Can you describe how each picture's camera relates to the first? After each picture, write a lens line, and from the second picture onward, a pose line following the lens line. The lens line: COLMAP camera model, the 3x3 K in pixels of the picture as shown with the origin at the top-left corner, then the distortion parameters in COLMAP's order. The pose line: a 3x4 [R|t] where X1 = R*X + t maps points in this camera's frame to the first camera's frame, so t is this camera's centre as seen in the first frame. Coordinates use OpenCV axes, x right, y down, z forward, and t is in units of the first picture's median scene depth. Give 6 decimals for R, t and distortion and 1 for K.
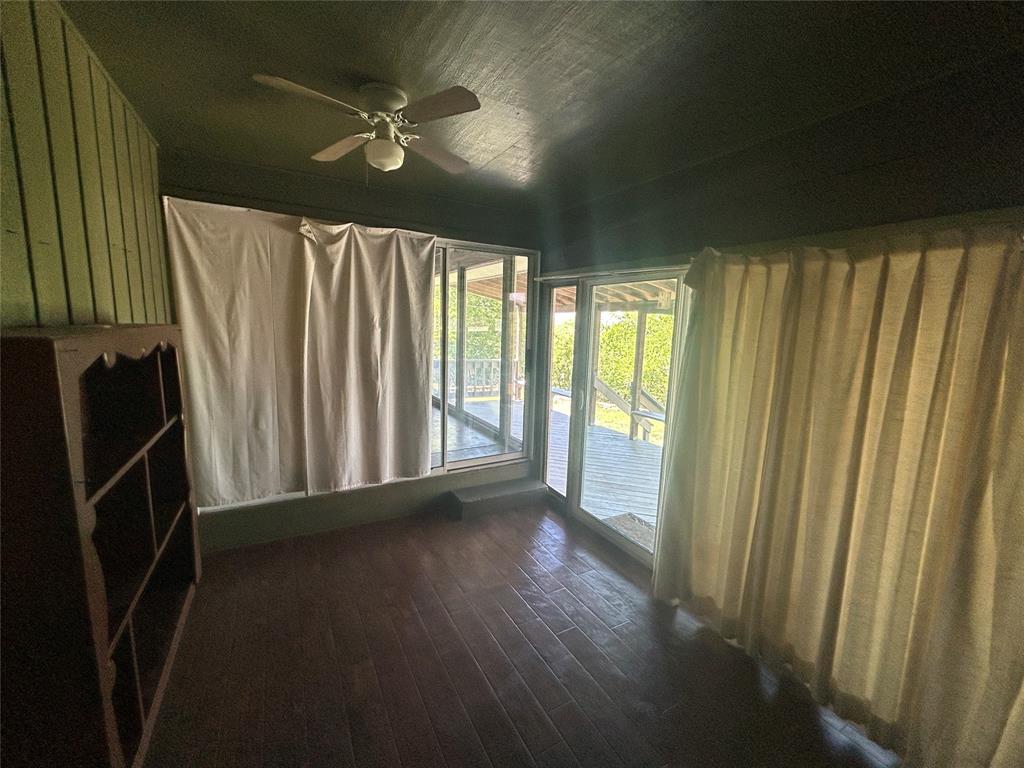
lens RADIAL K [[430.6, 0, 512.0], [0, 430.6, 384.0], [0, 0, 1]] dist [-0.000789, -0.000028]
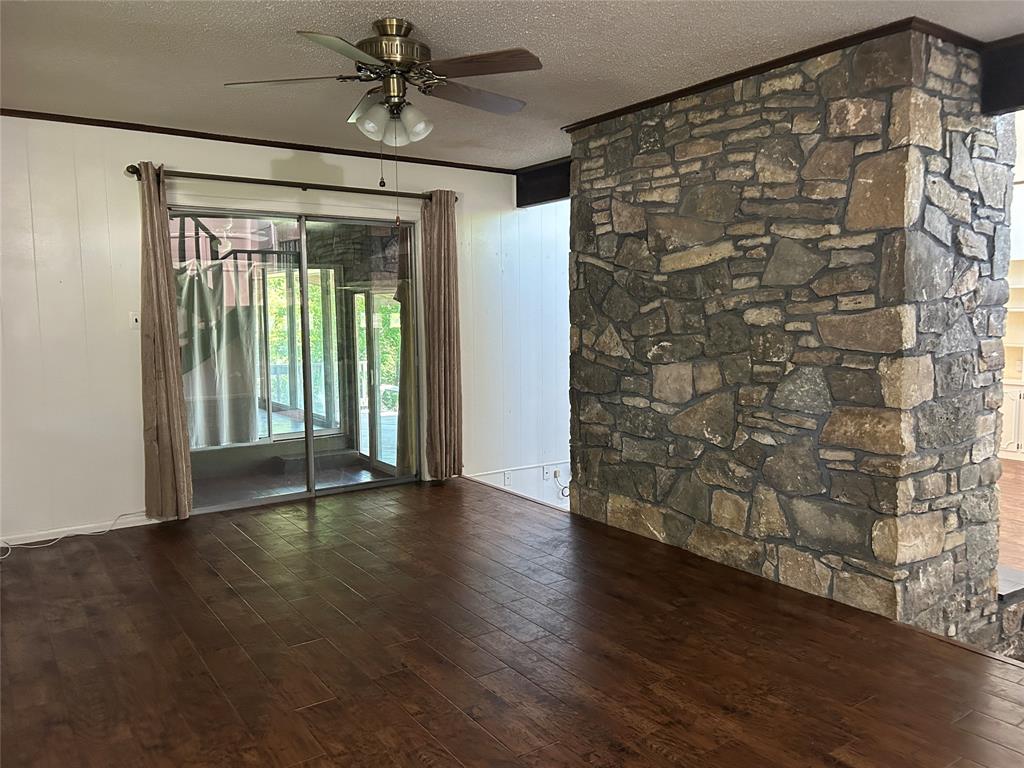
lens RADIAL K [[769.8, 0, 512.0], [0, 769.8, 384.0], [0, 0, 1]] dist [0.008132, 0.003297]
pose [[0.993399, -0.044972, 0.105527, 0.342254], [0.049830, 0.997794, -0.043862, 0.185094], [-0.103322, 0.048831, 0.993449, -1.438608]]
